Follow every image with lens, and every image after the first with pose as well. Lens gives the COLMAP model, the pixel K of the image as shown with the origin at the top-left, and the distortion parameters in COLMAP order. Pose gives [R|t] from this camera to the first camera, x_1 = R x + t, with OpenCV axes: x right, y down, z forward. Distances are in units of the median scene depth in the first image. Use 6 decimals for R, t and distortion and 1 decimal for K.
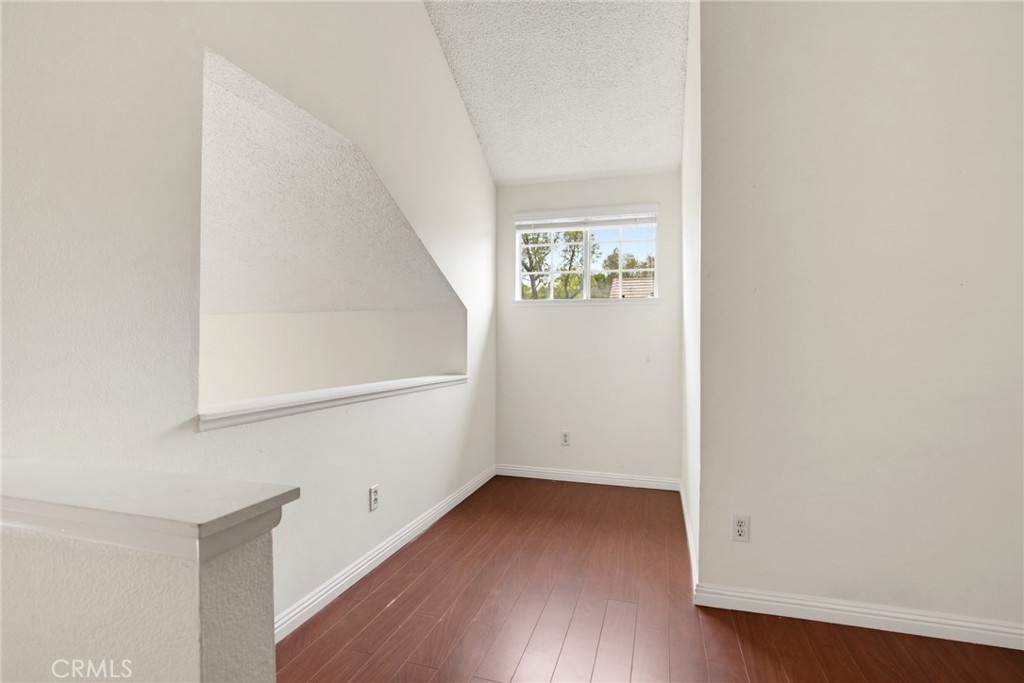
lens RADIAL K [[489.1, 0, 508.7], [0, 489.1, 343.5], [0, 0, 1]] dist [-0.012938, -0.015870]
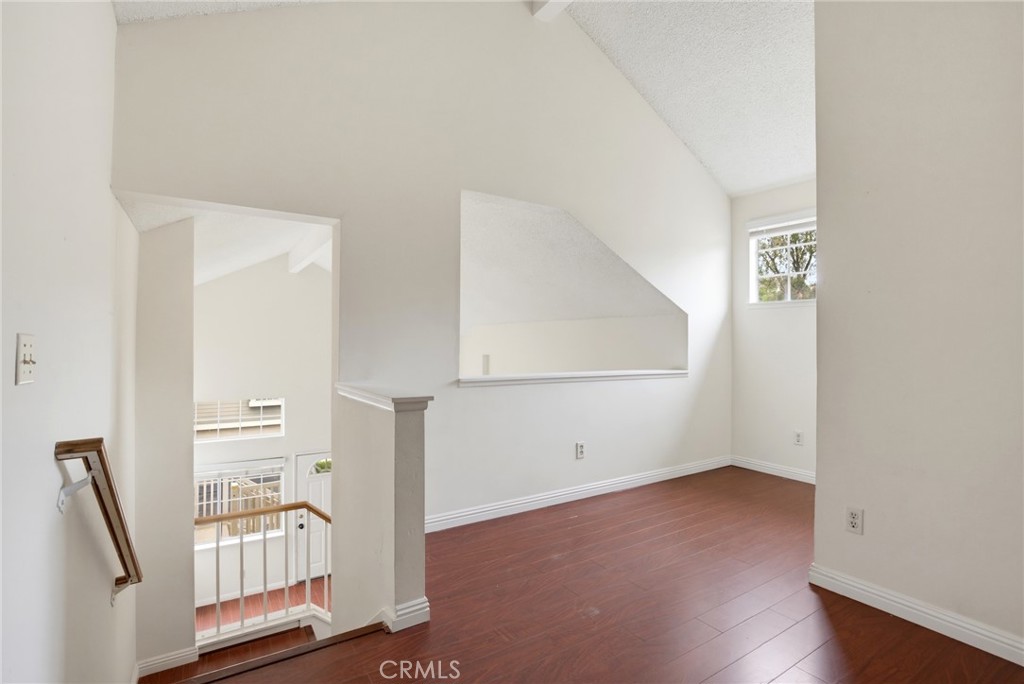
lens RADIAL K [[480.4, 0, 510.3], [0, 480.4, 341.1], [0, 0, 1]] dist [-0.003172, -0.000278]
pose [[0.772507, 0.001294, -0.635005, 0.456031], [-0.004584, 0.999983, -0.003539, 0.000304], [0.634990, 0.005645, 0.772500, -0.223158]]
